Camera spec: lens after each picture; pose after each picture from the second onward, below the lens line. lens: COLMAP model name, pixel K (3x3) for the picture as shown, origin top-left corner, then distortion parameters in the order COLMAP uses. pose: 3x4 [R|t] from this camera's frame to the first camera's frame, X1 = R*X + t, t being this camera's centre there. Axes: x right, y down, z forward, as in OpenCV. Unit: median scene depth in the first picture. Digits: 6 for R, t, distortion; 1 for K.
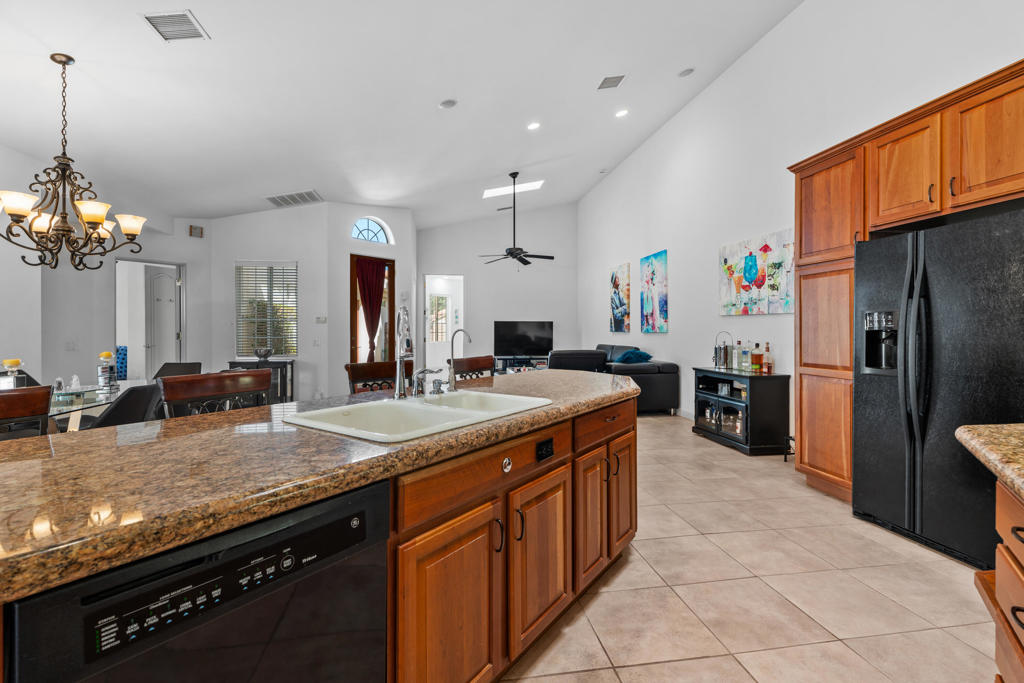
lens RADIAL K [[460.3, 0, 516.5], [0, 460.3, 333.0], [0, 0, 1]] dist [-0.000478, 0.003558]
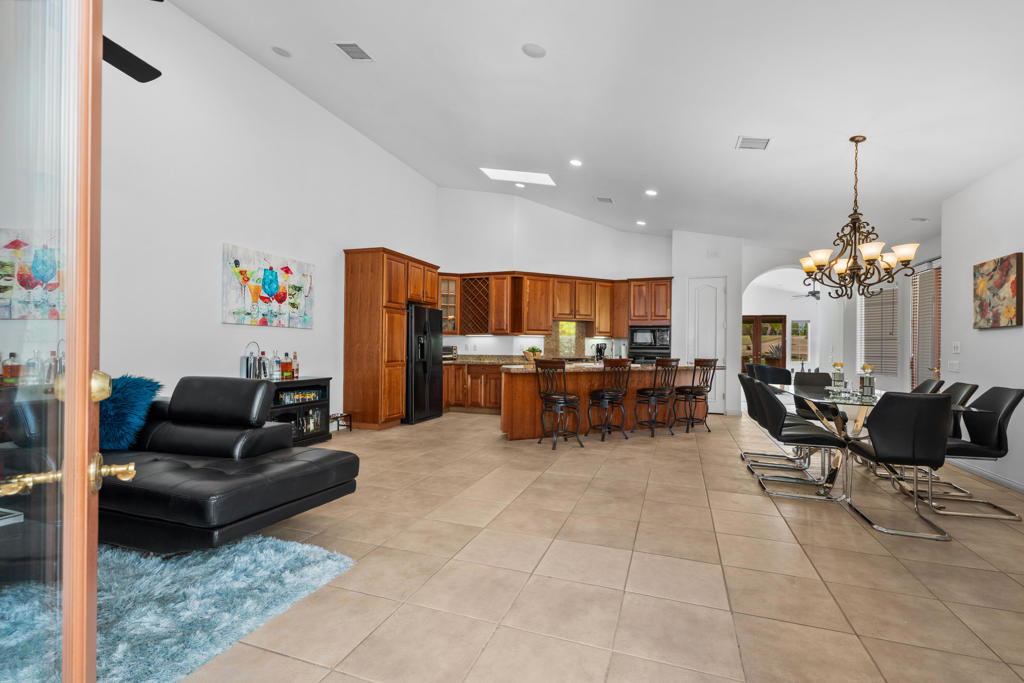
lens RADIAL K [[460.3, 0, 512.5], [0, 460.3, 345.7], [0, 0, 1]] dist [-0.000478, 0.003558]
pose [[-0.867750, -0.004310, 0.496982, -0.476678], [-0.004117, 0.999990, 0.001483, 0.000781], [-0.496983, -0.000759, -0.867760, 1.580078]]
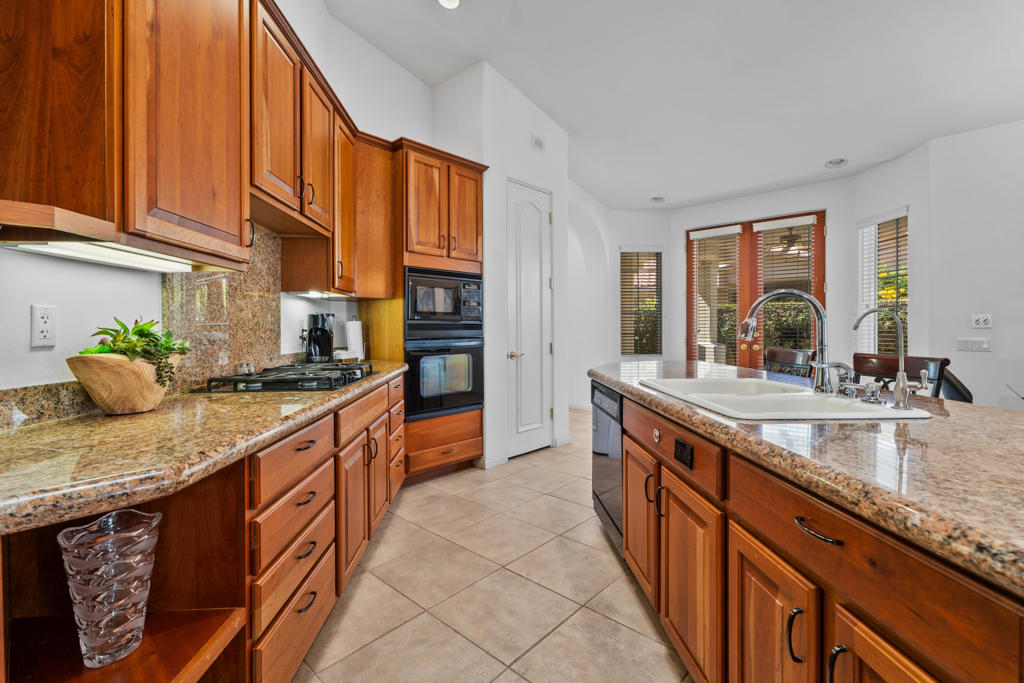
lens RADIAL K [[460.3, 0, 507.1], [0, 460.3, 327.0], [0, 0, 1]] dist [-0.000478, 0.003558]
pose [[-0.804341, 0.005766, -0.594140, 0.261349], [0.002393, 0.999976, 0.006465, 0.006412], [0.594163, 0.003778, -0.804336, 0.474143]]
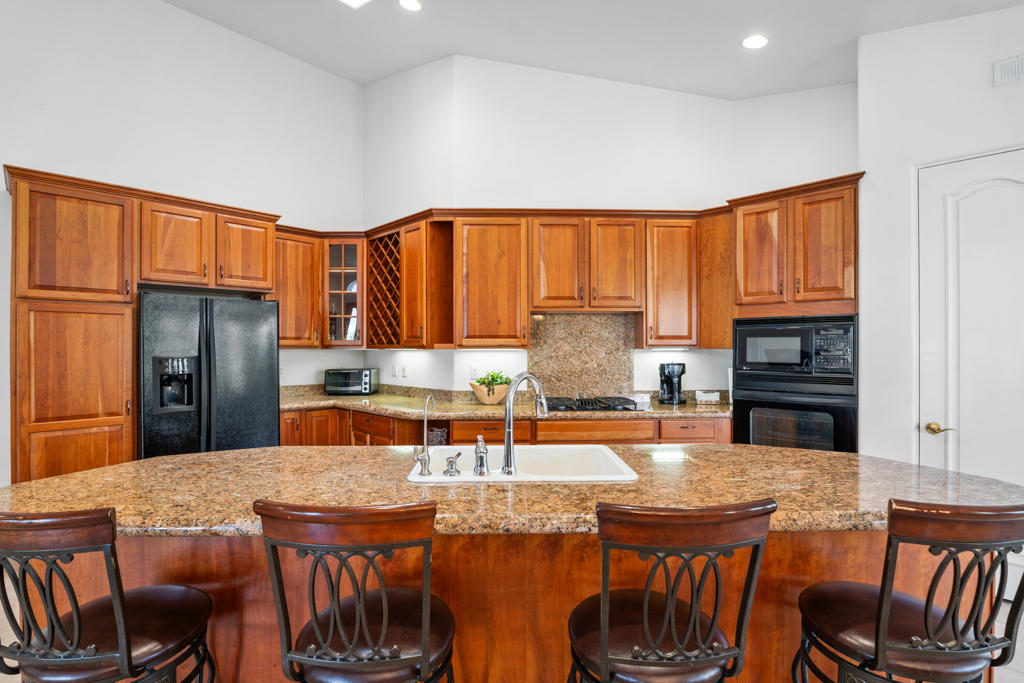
lens RADIAL K [[460.3, 0, 516.7], [0, 460.3, 337.9], [0, 0, 1]] dist [-0.000478, 0.003558]
pose [[-0.596142, 0.016625, 0.802707, -0.350753], [0.009786, 0.999862, -0.013440, -0.040073], [-0.802819, -0.000157, -0.596223, 0.535809]]
